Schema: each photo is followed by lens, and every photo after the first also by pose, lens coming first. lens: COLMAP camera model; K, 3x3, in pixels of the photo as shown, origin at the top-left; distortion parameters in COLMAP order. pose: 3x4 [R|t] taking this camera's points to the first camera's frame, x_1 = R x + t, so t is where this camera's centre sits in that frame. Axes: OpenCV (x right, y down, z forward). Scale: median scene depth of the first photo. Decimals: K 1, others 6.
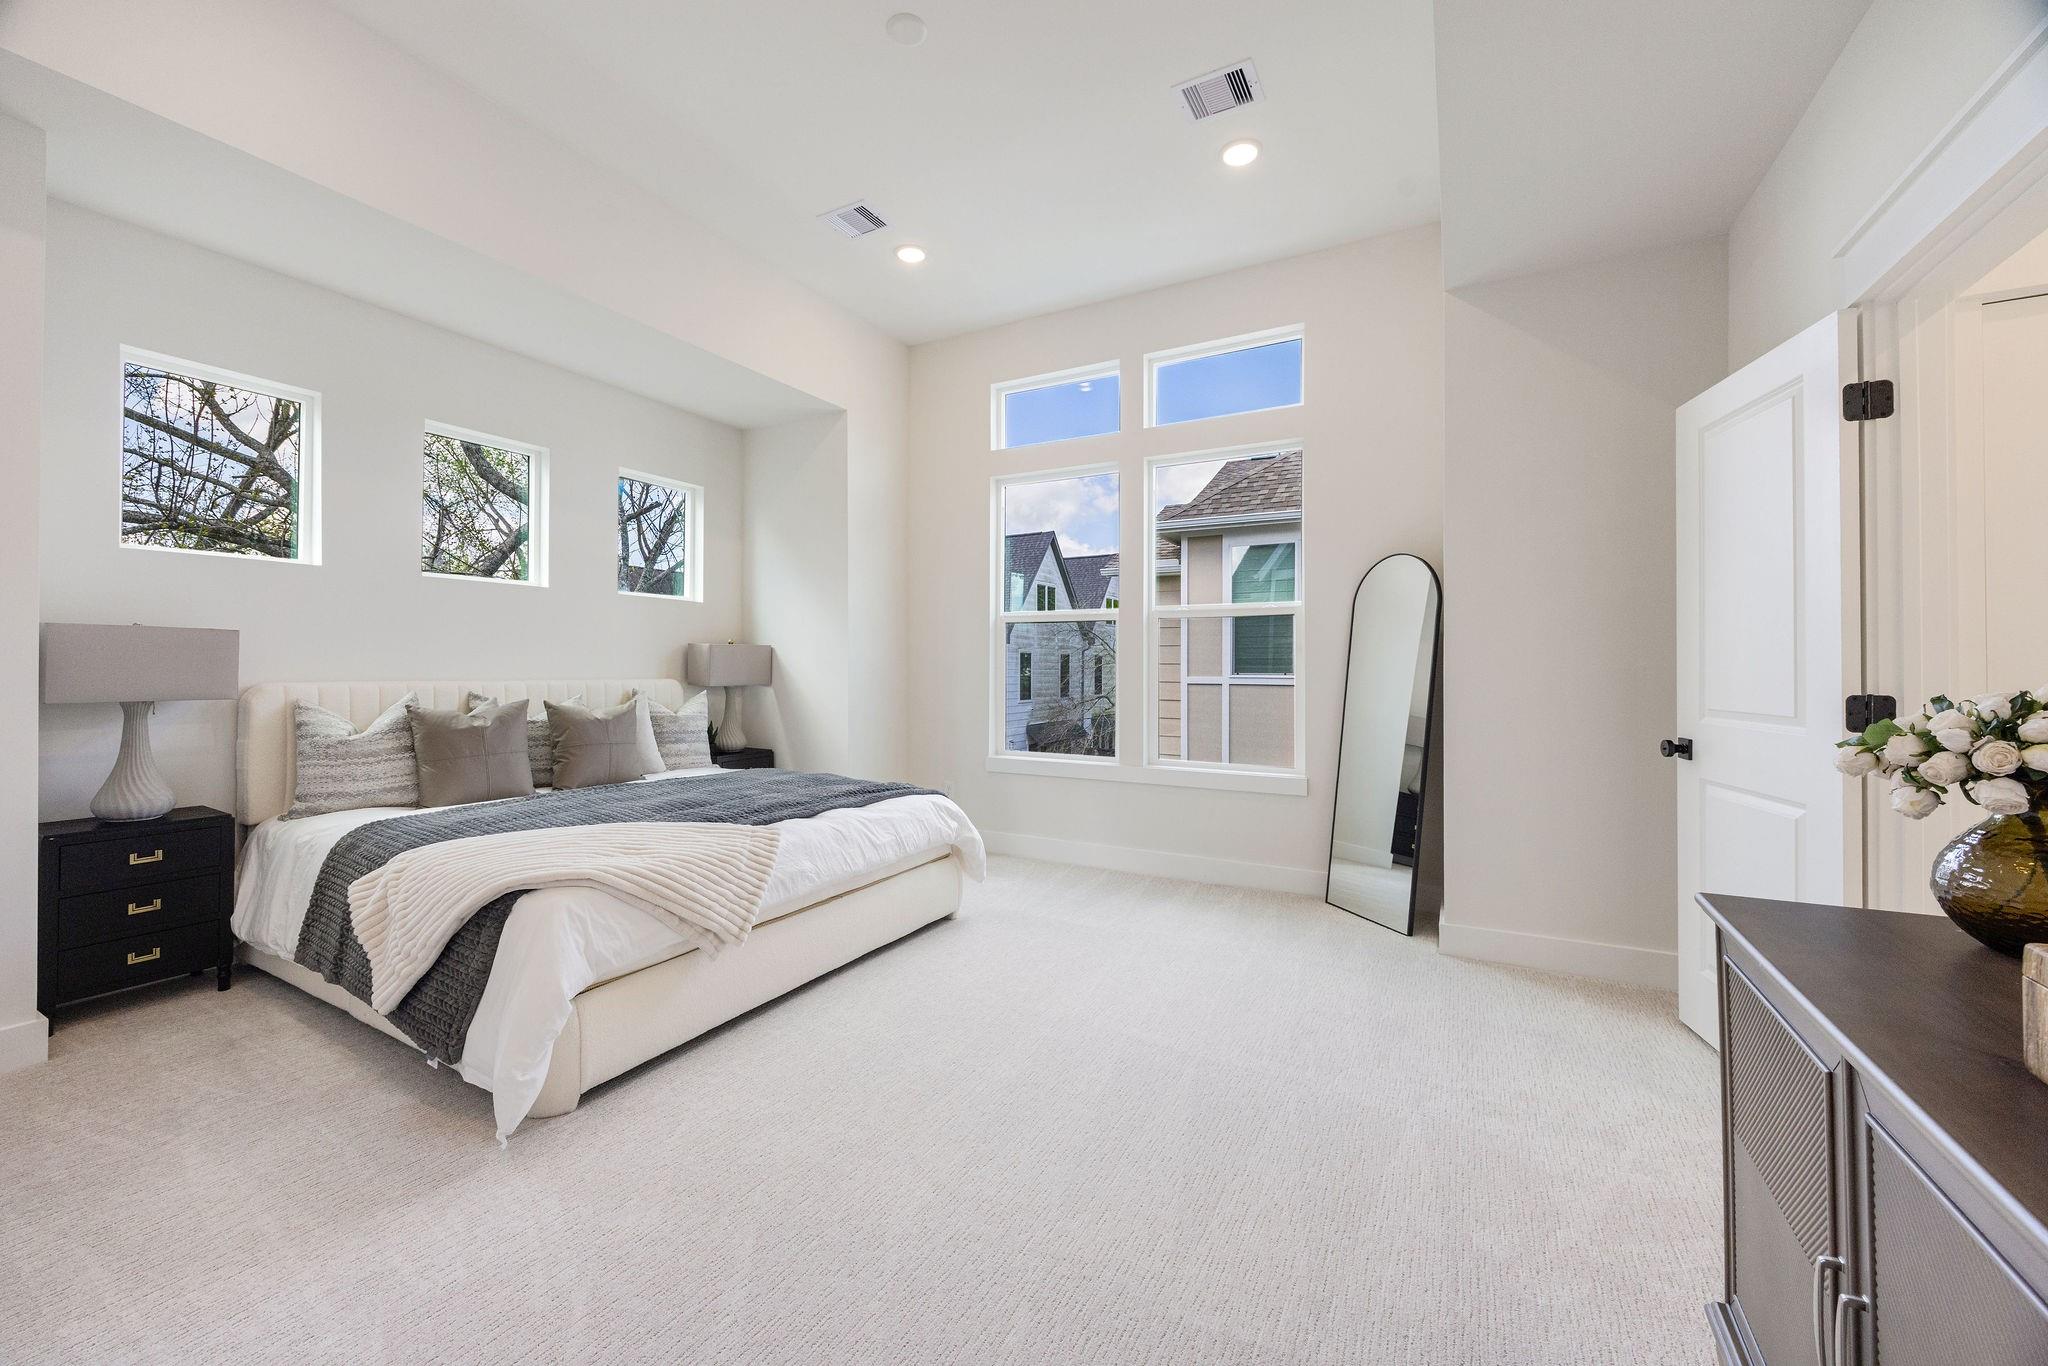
lens RADIAL K [[781.3, 0, 1027.3], [0, 781.3, 663.4], [0, 0, 1]] dist [-0.002516, -0.000198]
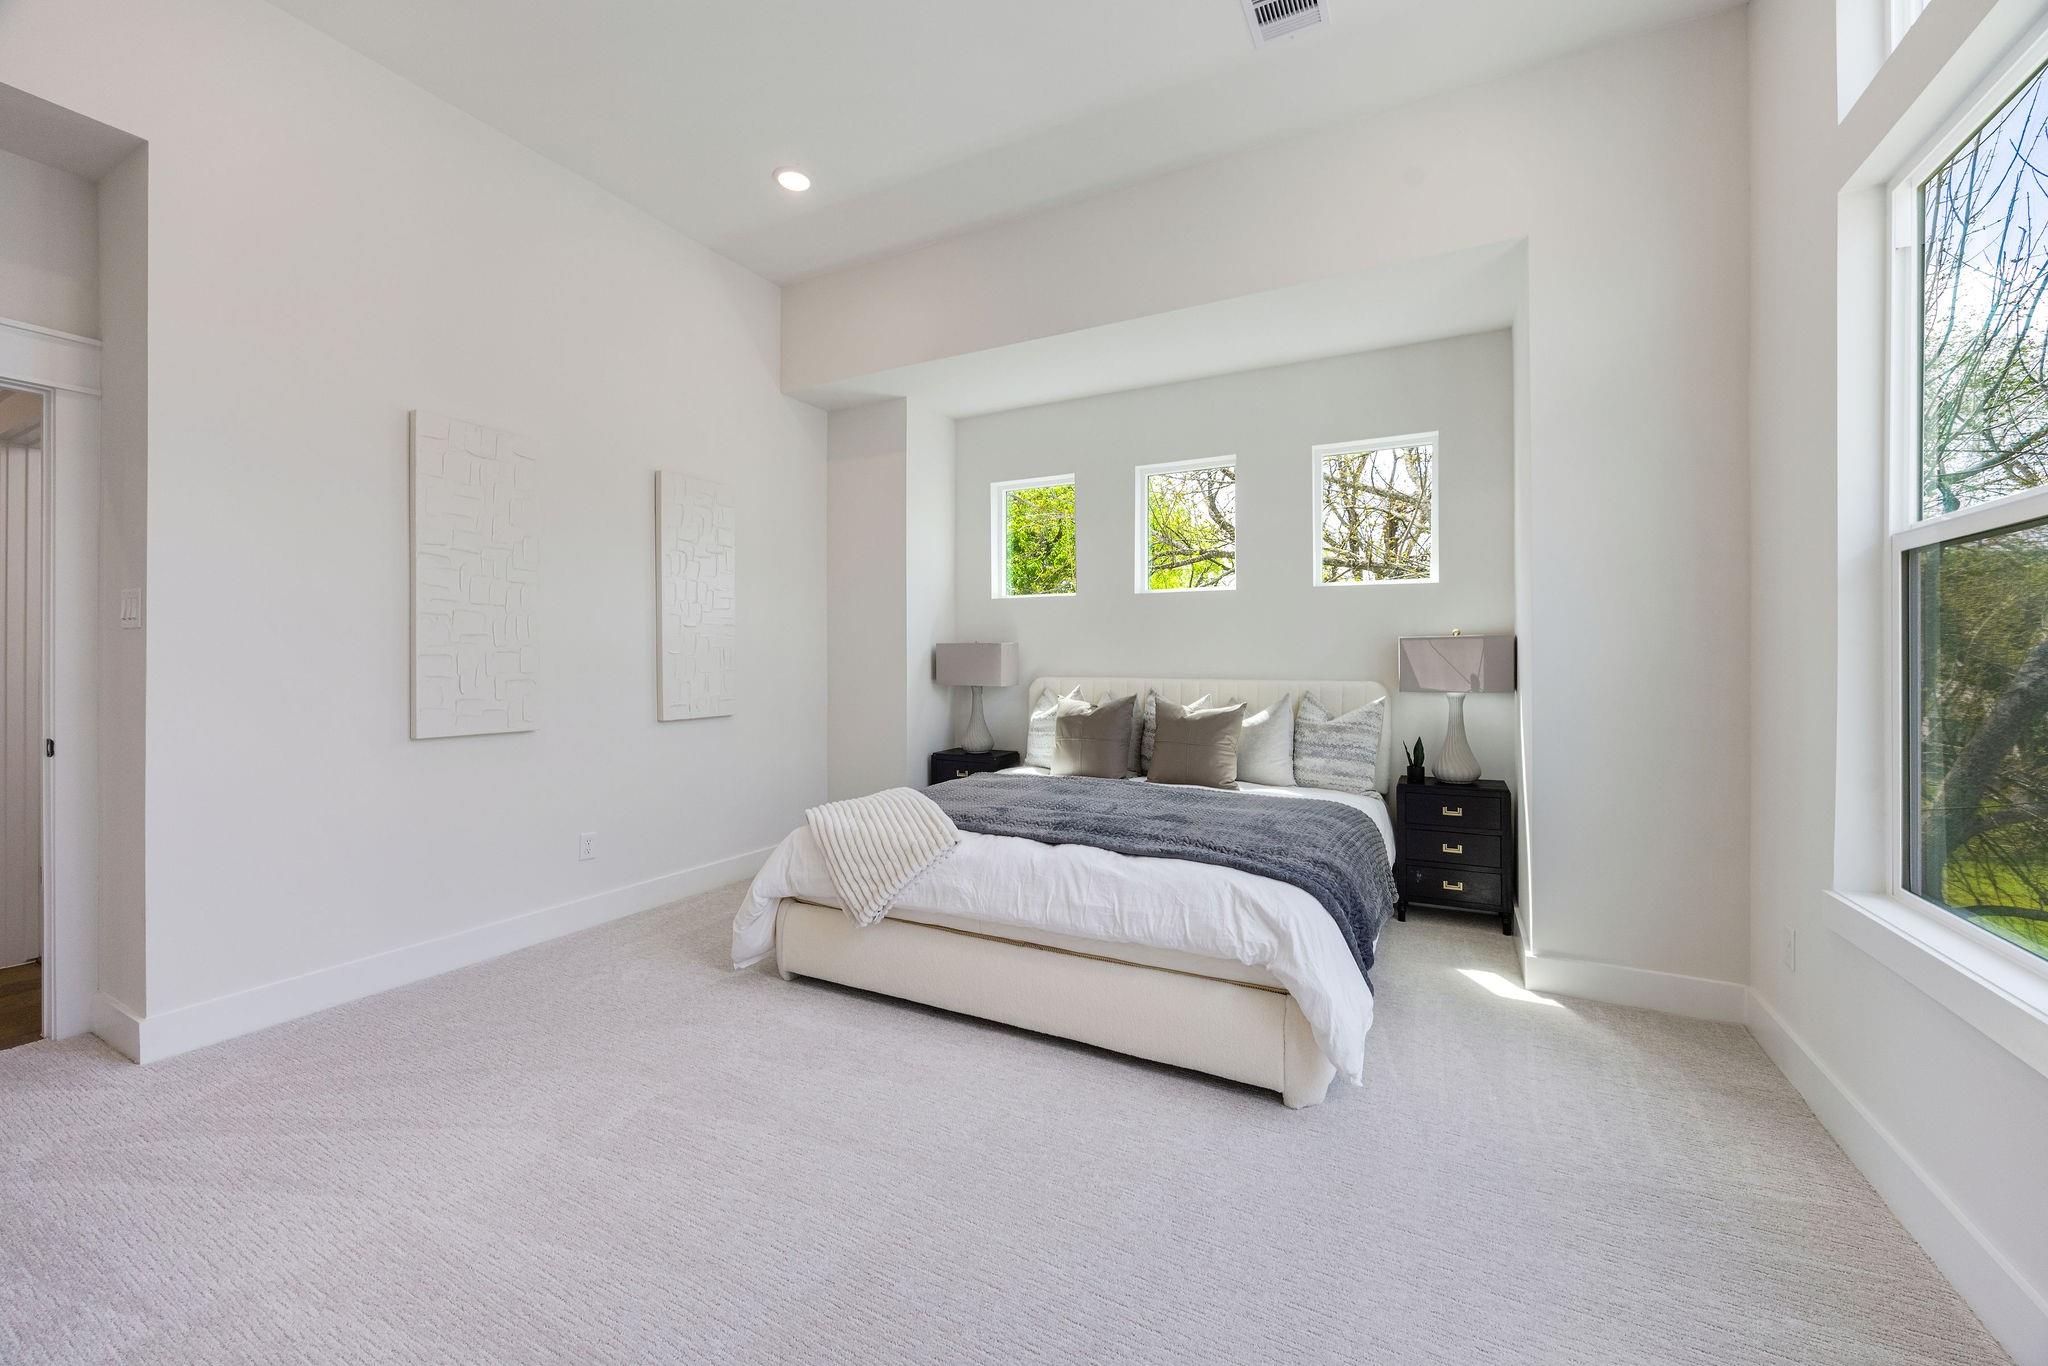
lens RADIAL K [[787.6, 0, 1043.5], [0, 787.6, 669.8], [0, 0, 1]] dist [-0.003781, -0.000066]
pose [[0.017254, 0.006817, -0.999828, 0.484388], [0.003431, 0.999970, 0.006877, -0.000641], [0.999845, -0.003549, 0.017230, 0.814623]]
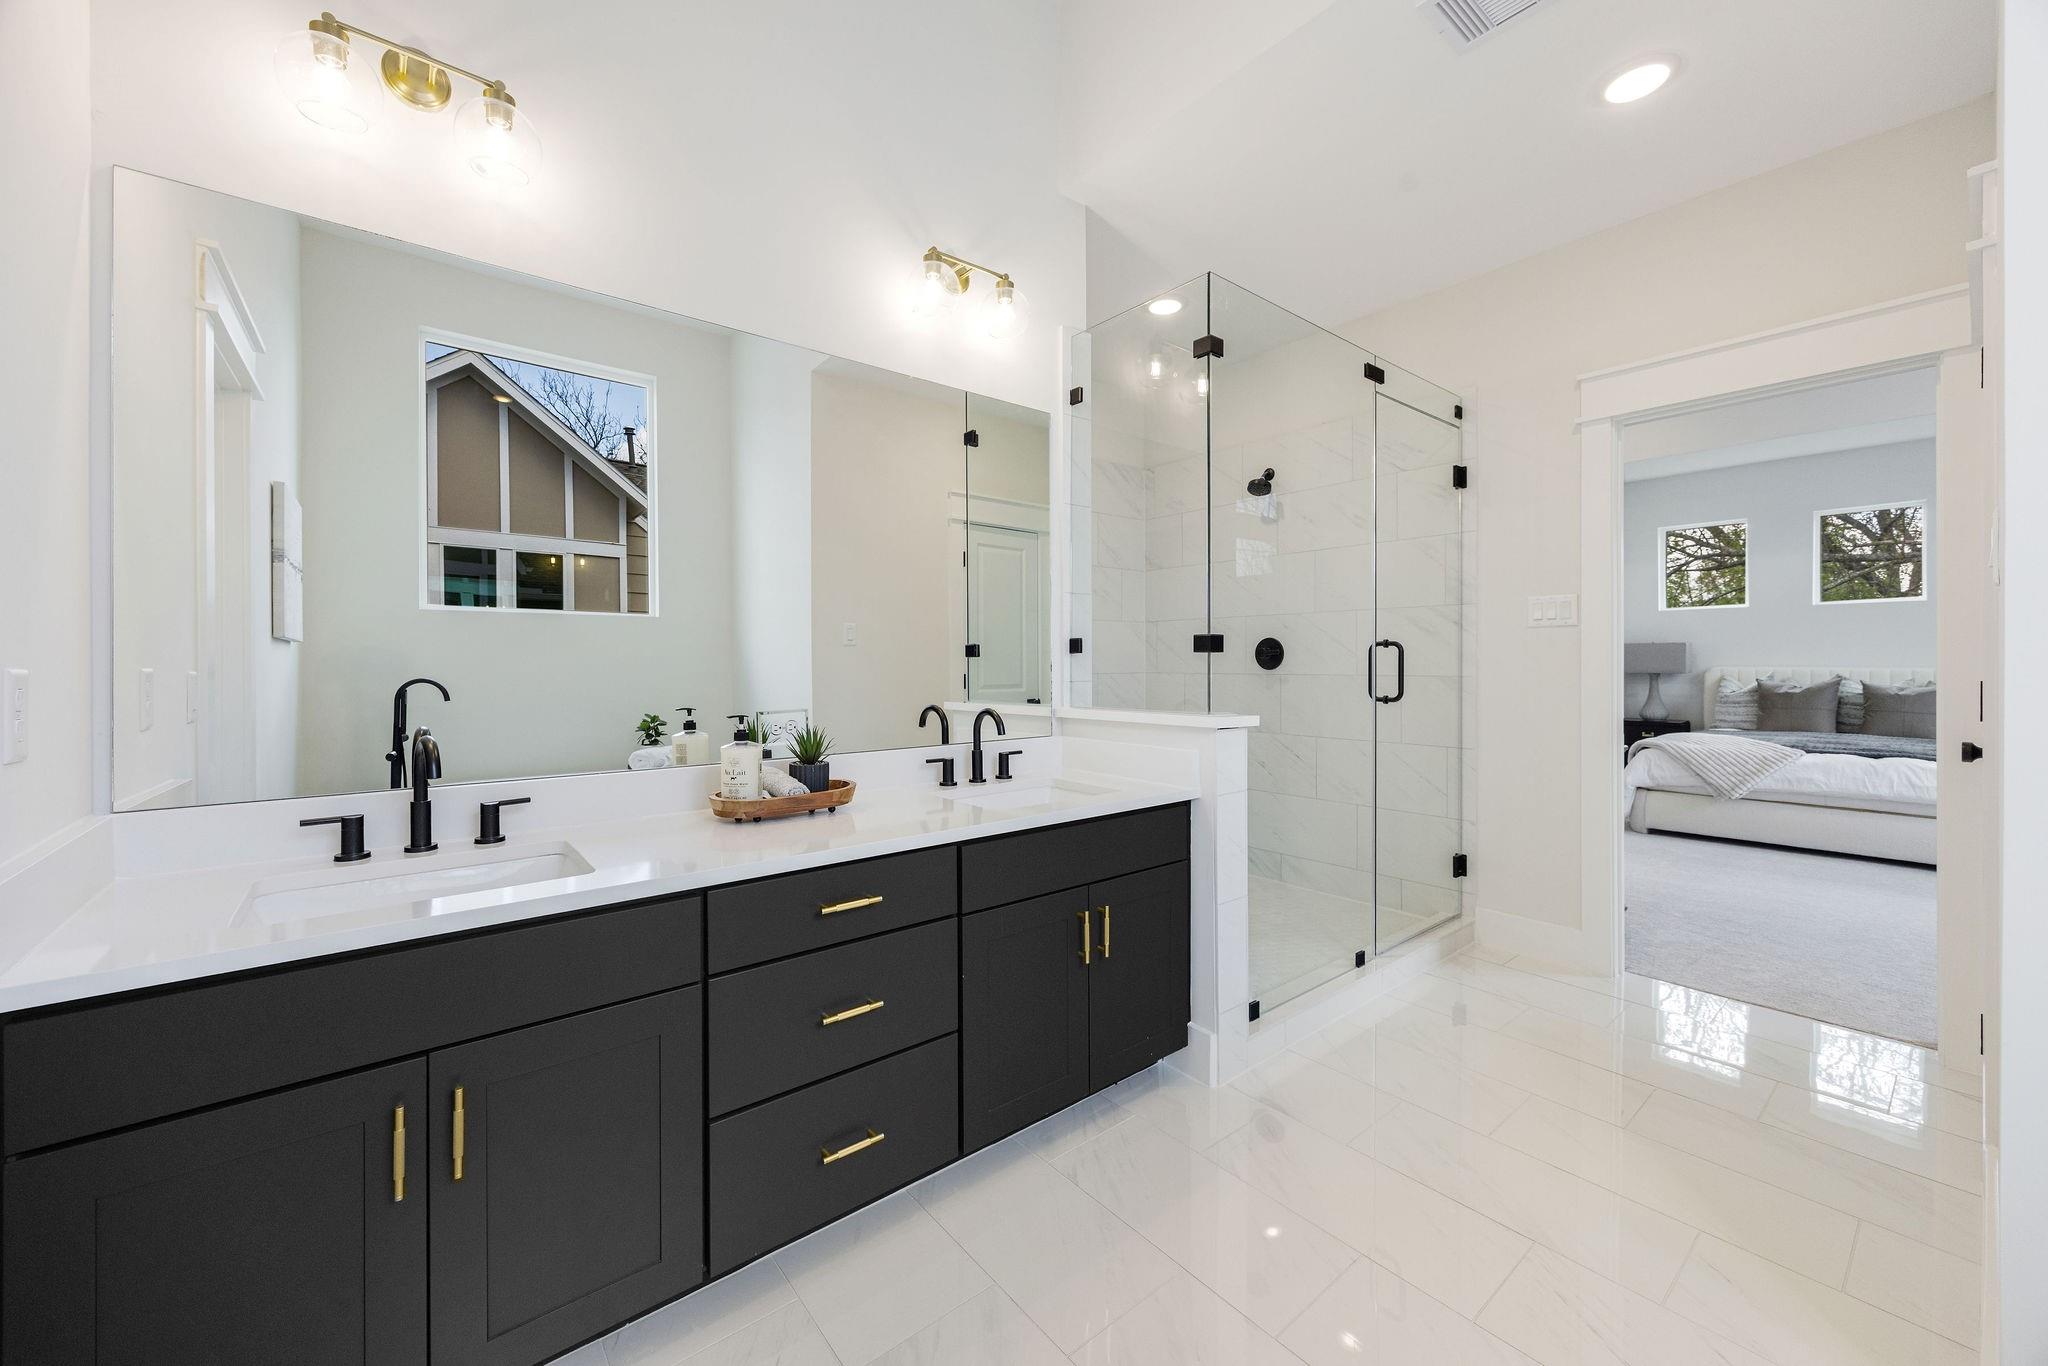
lens RADIAL K [[781.3, 0, 1027.3], [0, 781.3, 663.4], [0, 0, 1]] dist [-0.002516, -0.000198]
pose [[-0.383433, -0.003248, -0.923563, 1.421988], [0.008819, 0.999935, -0.007179, 0.011505], [0.923527, -0.010898, -0.383379, 0.069623]]
